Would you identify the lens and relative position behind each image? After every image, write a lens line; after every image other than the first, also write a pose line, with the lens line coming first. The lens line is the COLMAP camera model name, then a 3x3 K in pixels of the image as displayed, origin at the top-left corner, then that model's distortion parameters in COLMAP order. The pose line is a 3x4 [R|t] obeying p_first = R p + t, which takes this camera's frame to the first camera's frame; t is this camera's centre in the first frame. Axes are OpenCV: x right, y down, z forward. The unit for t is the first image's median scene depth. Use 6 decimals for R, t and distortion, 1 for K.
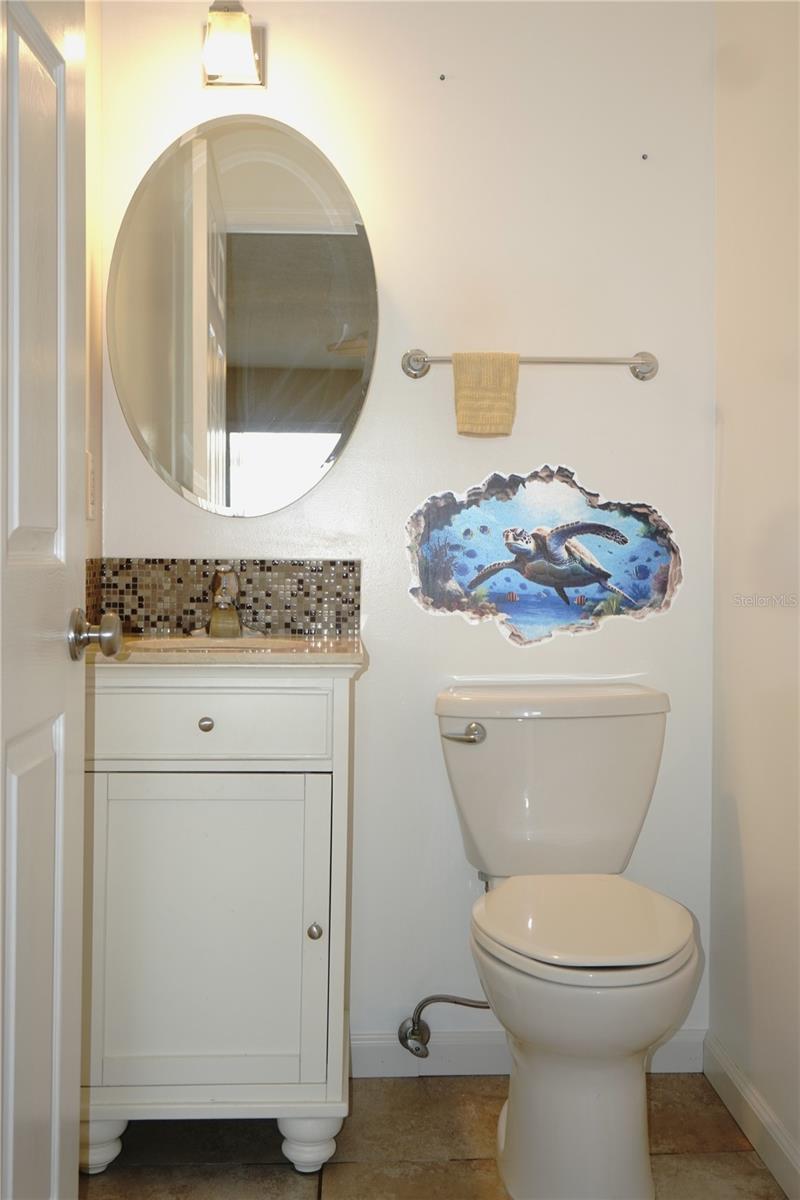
lens RADIAL K [[1249.8, 0, 399.9], [0, 1249.8, 599.0], [0, 0, 1]] dist [-0.053708, 0.000000]
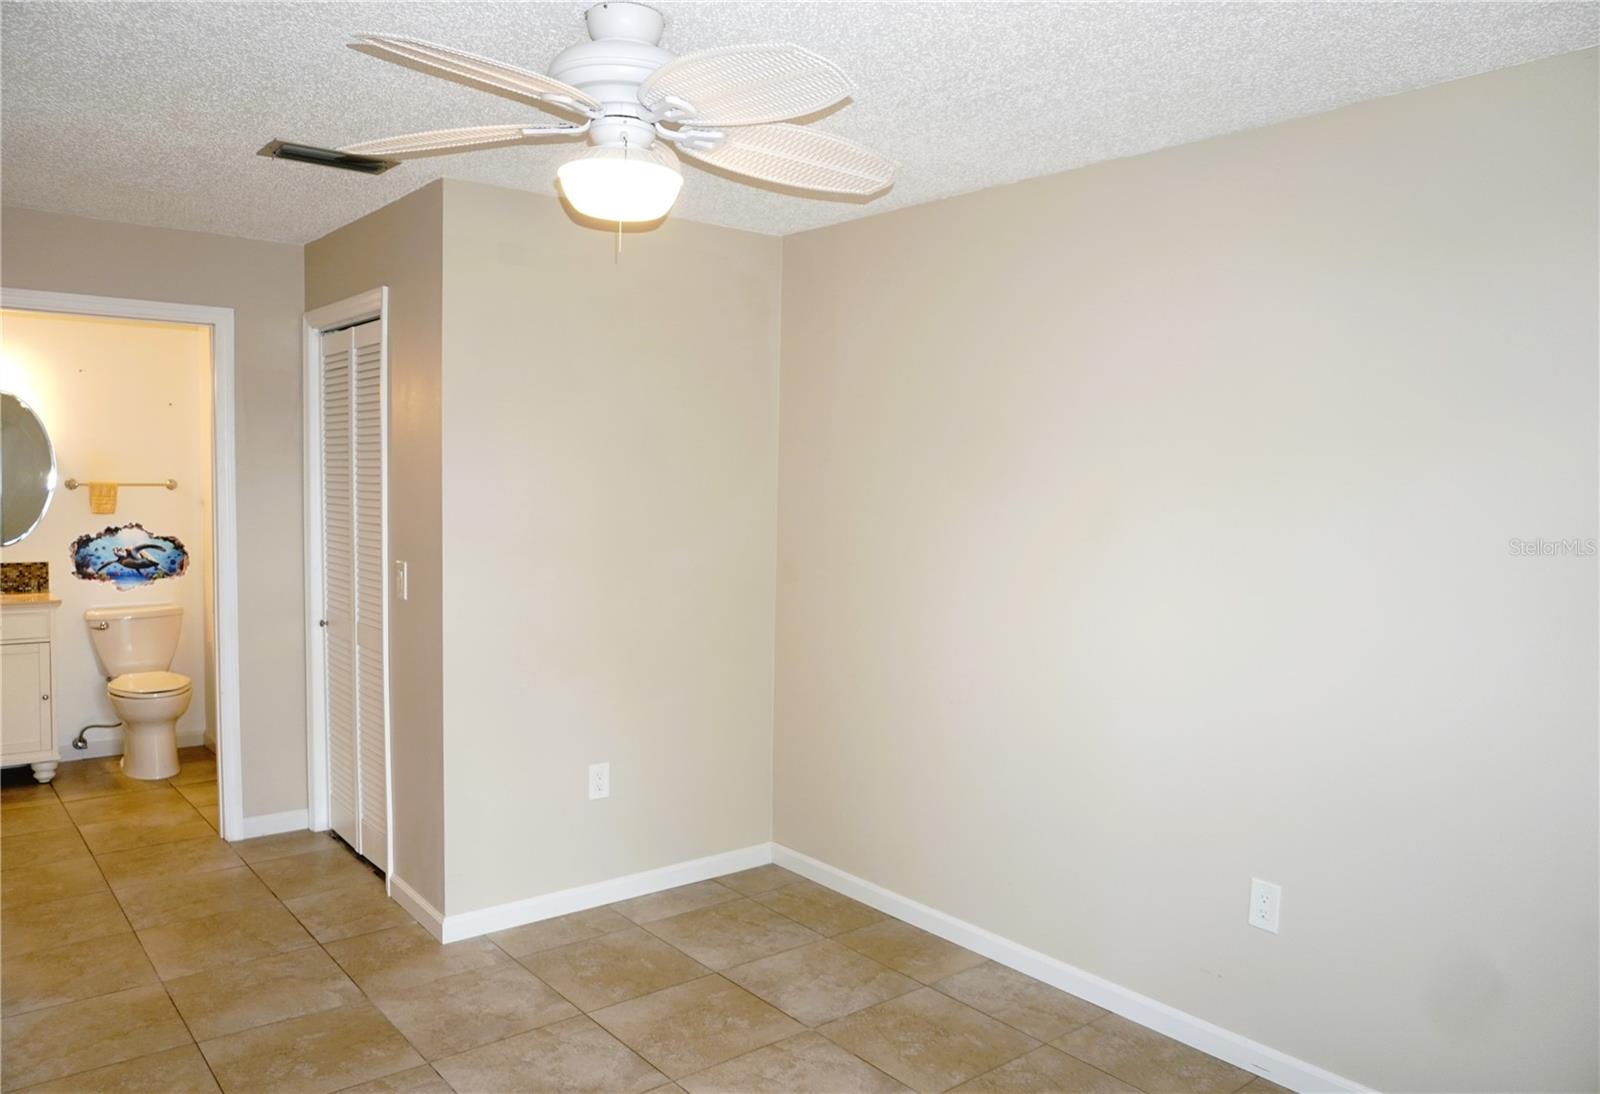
lens RADIAL K [[1133.7, 0, 799.8], [0, 1133.7, 547.1], [0, 0, 1]] dist [-0.003821, 0.000868]
pose [[0.782565, -0.028275, 0.621927, -0.265858], [0.002242, 0.999090, 0.042601, -0.155467], [-0.622565, -0.031943, 0.781916, -1.755178]]
